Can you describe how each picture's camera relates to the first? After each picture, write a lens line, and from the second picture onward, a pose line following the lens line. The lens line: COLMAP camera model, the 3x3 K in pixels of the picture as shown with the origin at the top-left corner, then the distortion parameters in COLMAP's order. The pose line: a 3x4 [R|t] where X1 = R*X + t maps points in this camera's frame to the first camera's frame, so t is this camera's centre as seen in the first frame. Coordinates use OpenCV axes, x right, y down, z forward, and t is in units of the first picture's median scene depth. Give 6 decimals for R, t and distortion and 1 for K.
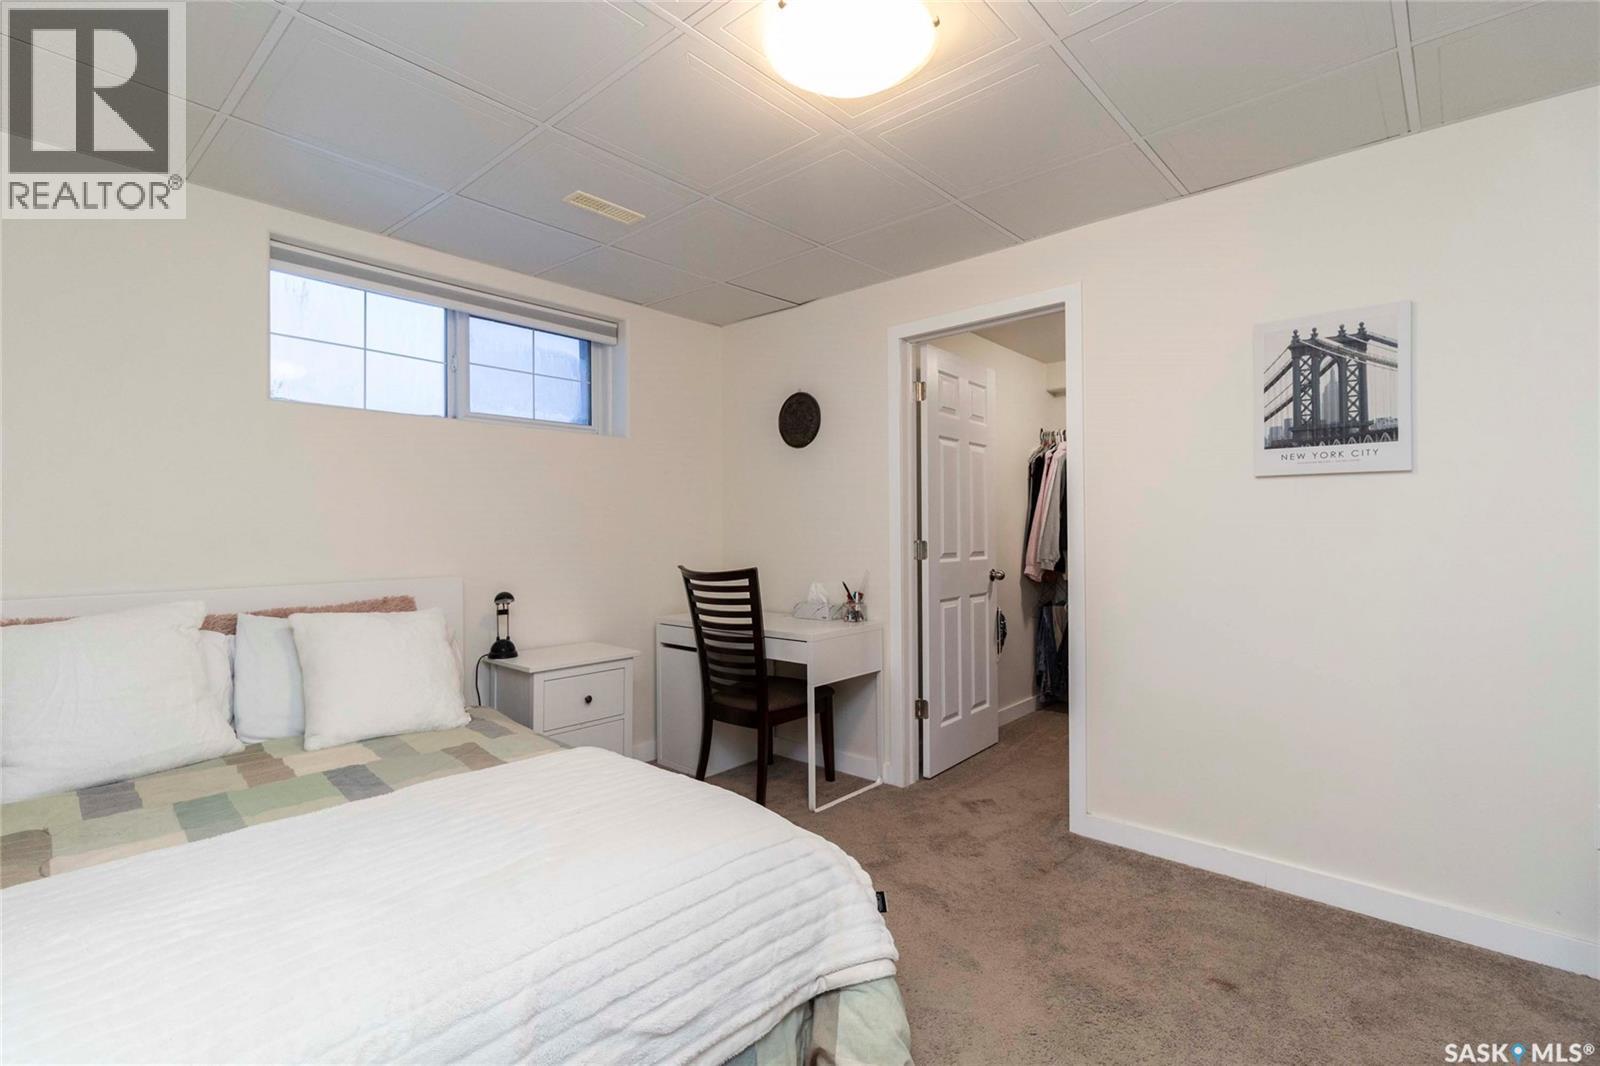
lens RADIAL K [[737.7, 0, 803.1], [0, 737.7, 532.8], [0, 0, 1]] dist [0.003100, 0.000175]
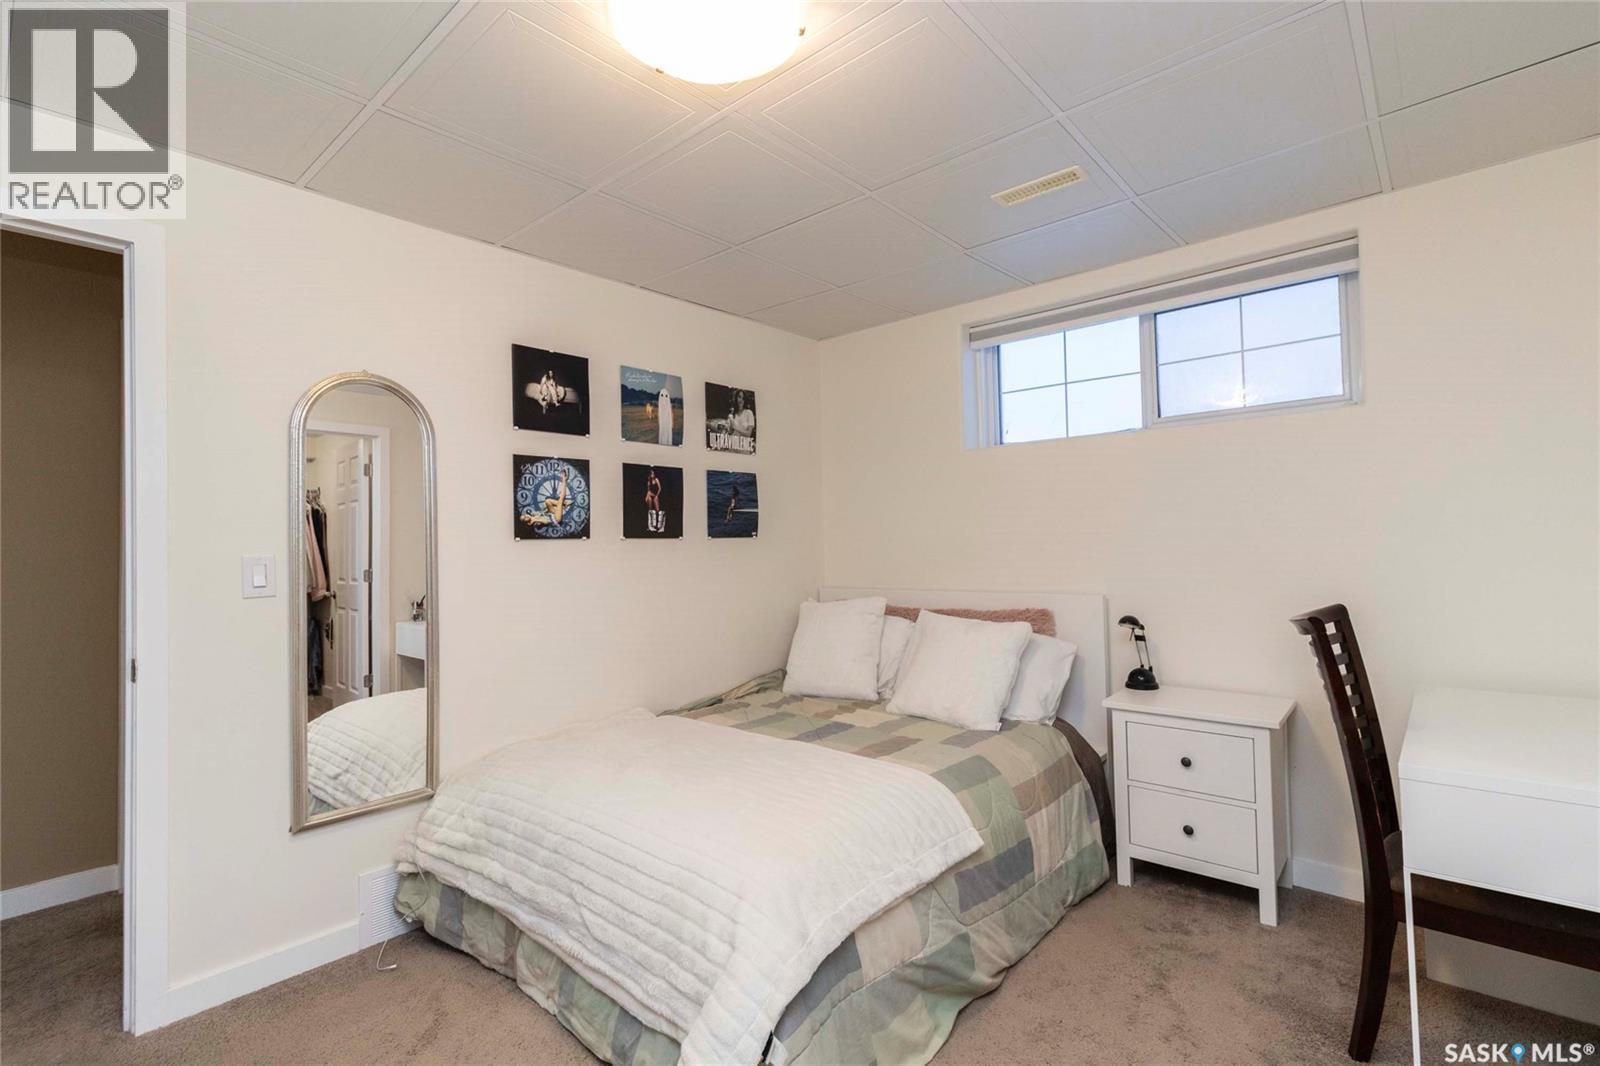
lens RADIAL K [[737.7, 0, 802.4], [0, 737.7, 531.7], [0, 0, 1]] dist [0.003100, 0.000175]
pose [[0.004123, -0.012697, -0.999911, 0.537913], [0.019611, 0.999728, -0.012614, -0.021168], [0.999799, -0.019557, 0.004371, 0.627525]]
